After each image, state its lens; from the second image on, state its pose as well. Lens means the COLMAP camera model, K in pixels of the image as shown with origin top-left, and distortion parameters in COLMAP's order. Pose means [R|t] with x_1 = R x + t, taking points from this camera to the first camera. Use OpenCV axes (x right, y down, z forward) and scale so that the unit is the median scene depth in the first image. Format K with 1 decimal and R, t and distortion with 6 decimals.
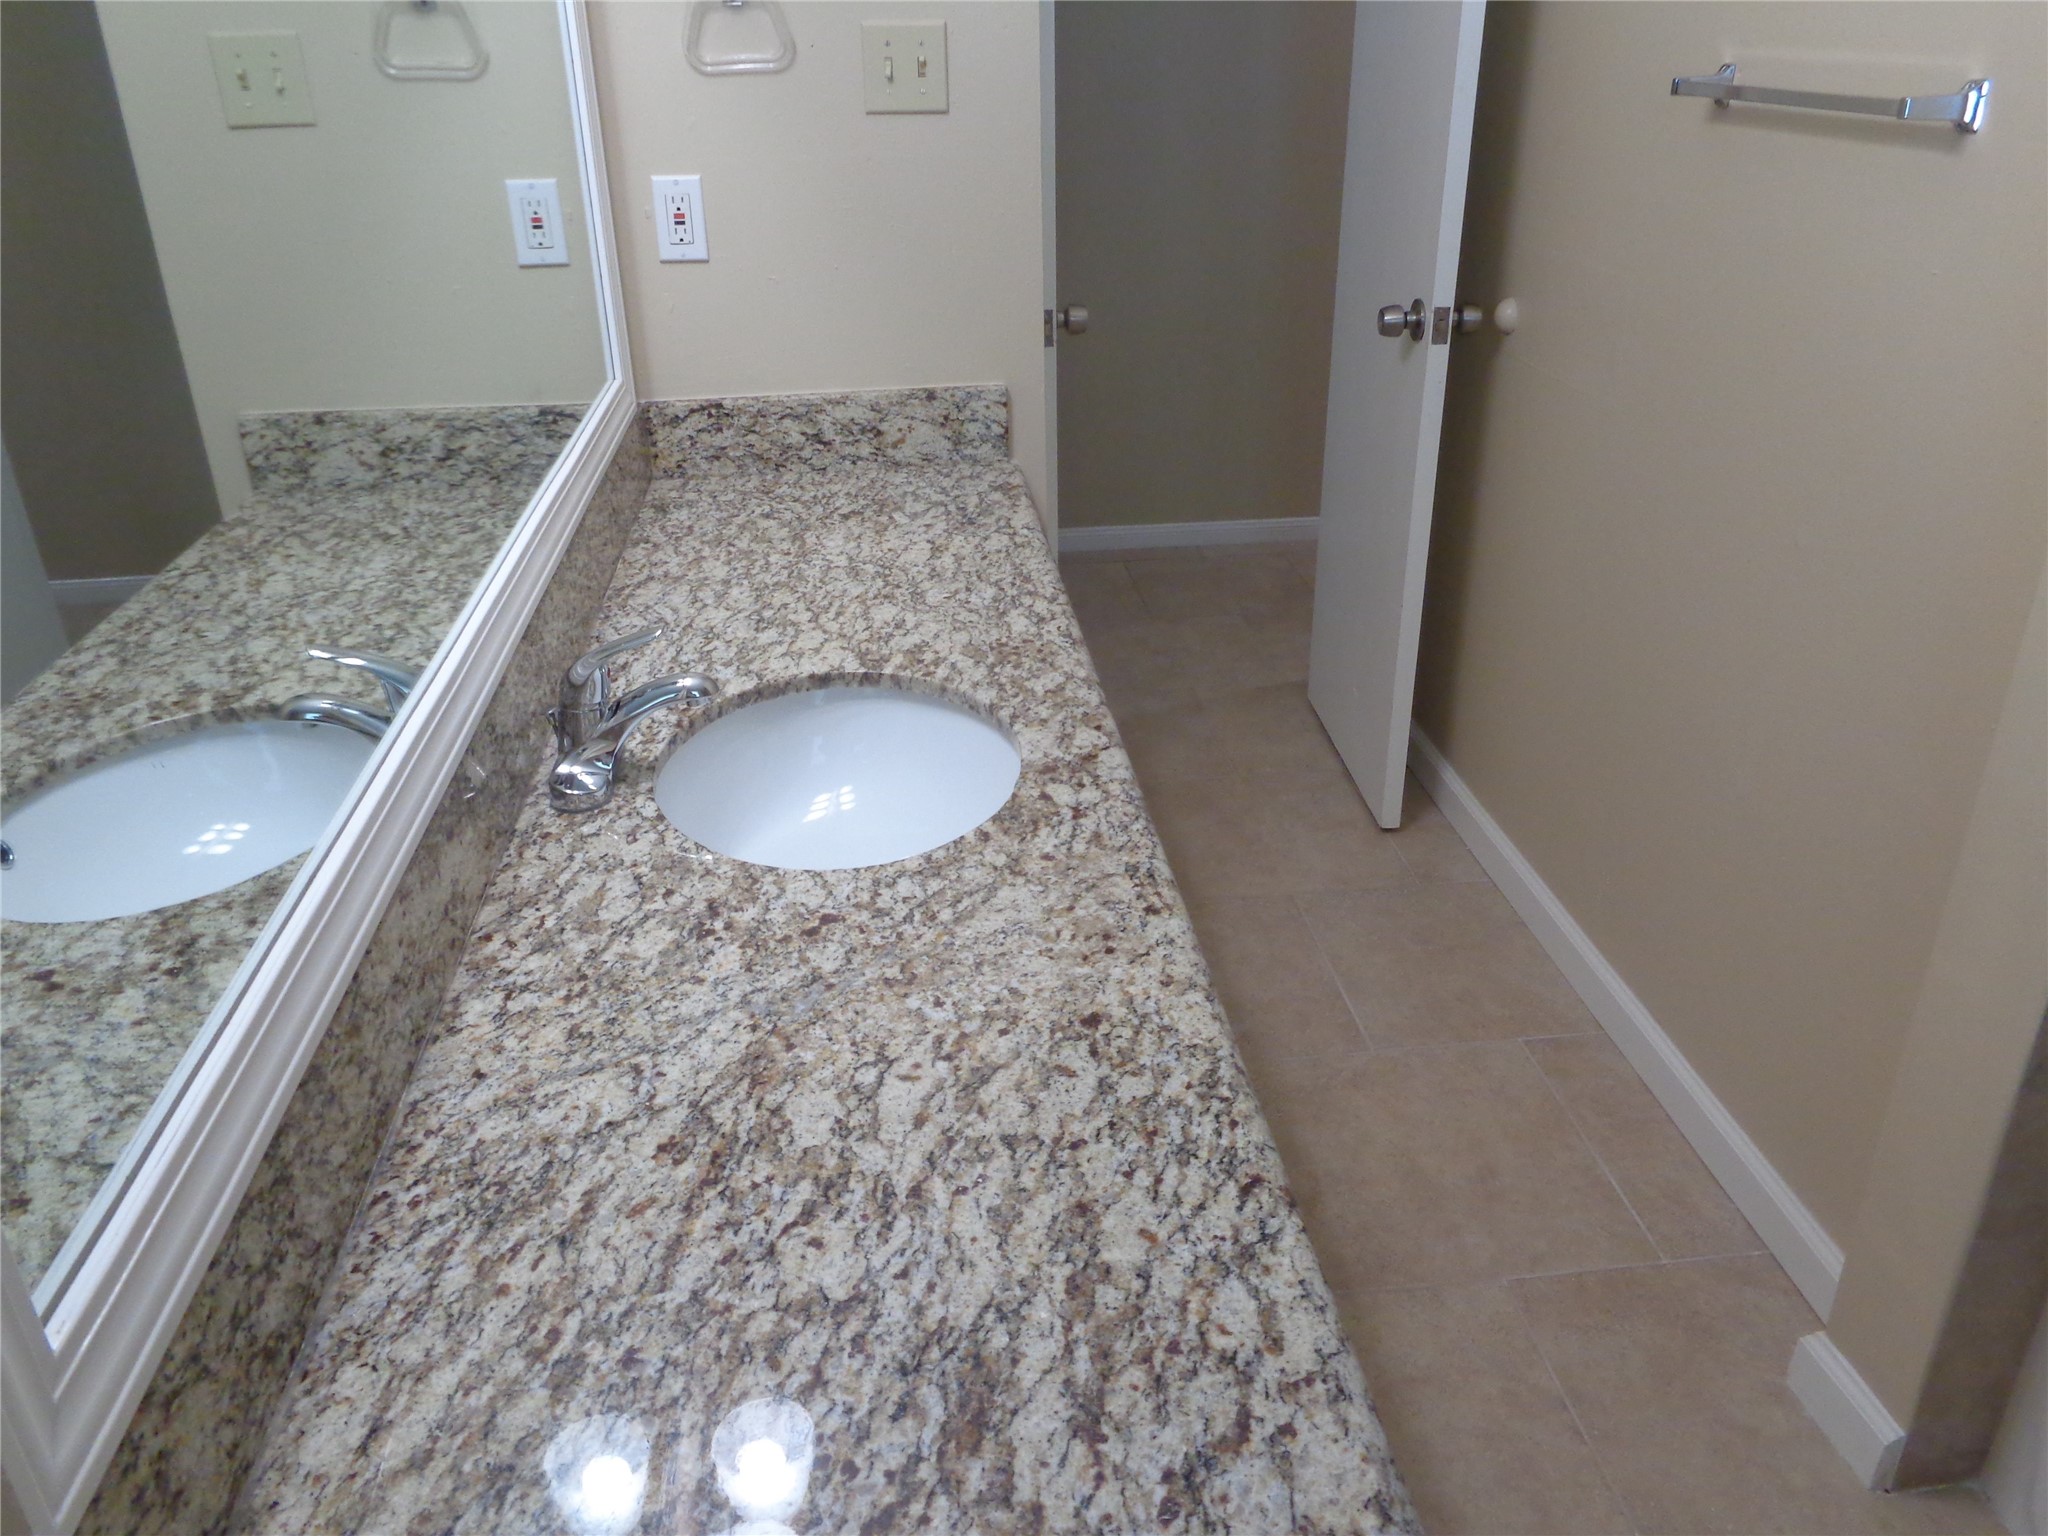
lens RADIAL K [[1546.6, 0, 1024.0], [0, 1546.6, 768.0], [0, 0, 1]] dist [0.000852, -0.004778]
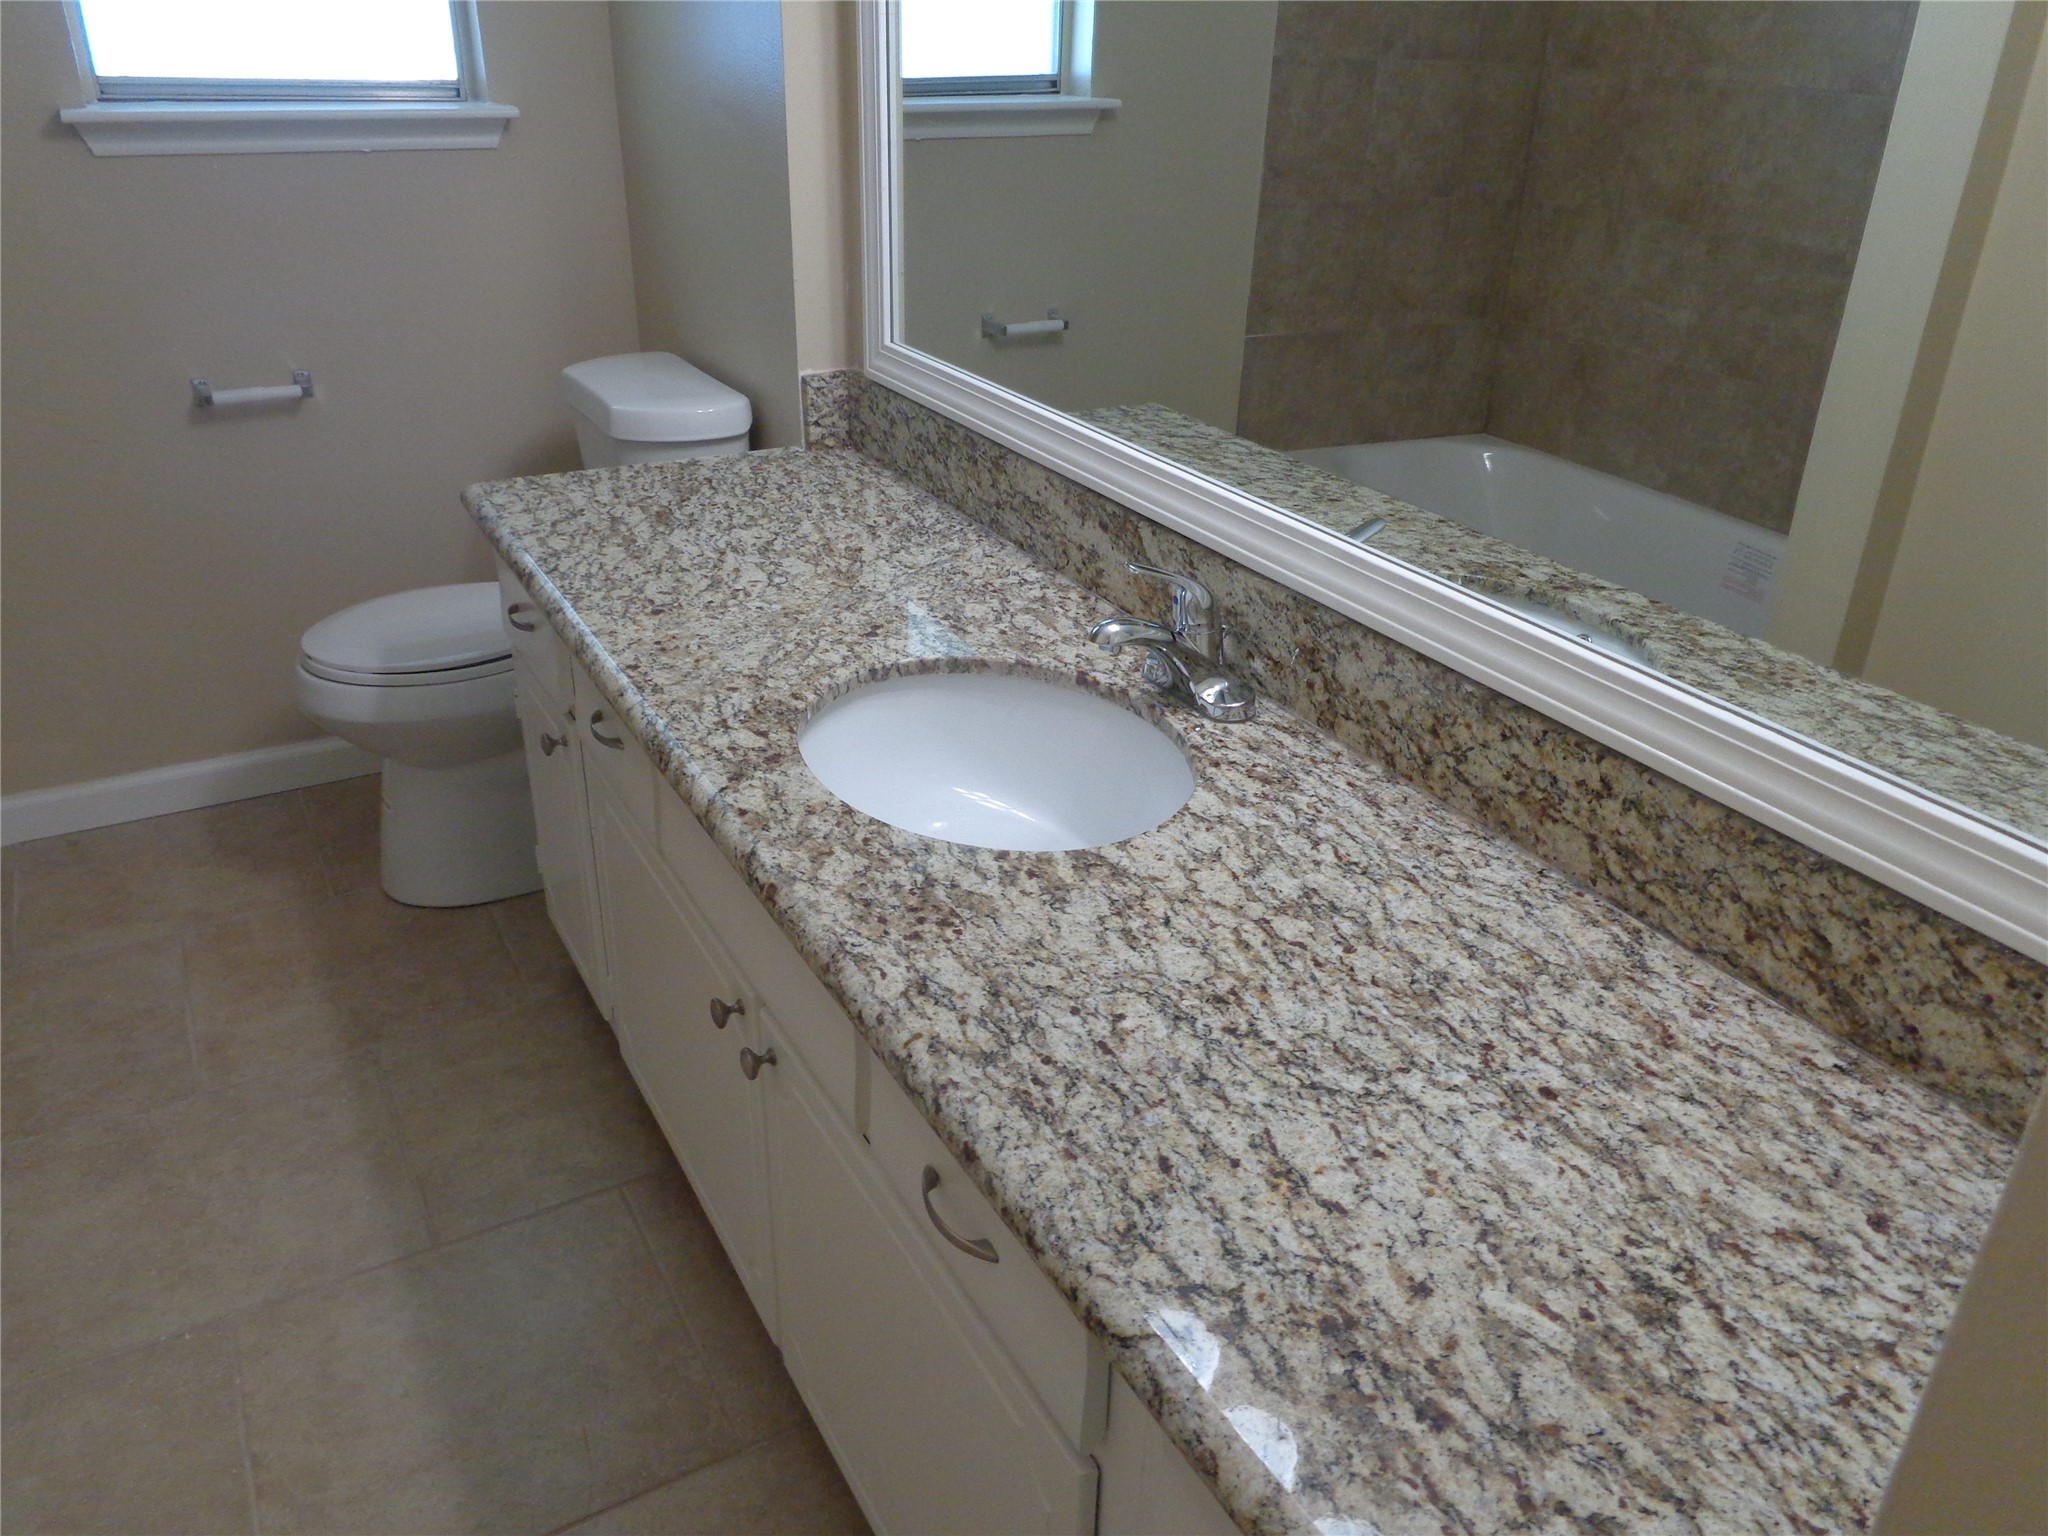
lens RADIAL K [[1546.6, 0, 1024.0], [0, 1546.6, 768.0], [0, 0, 1]] dist [0.000852, -0.004778]
pose [[-0.919745, 0.174505, -0.351591, 0.185244], [-0.178426, 0.611969, 0.770492, -0.669317], [0.349617, 0.771390, -0.531719, 1.375875]]
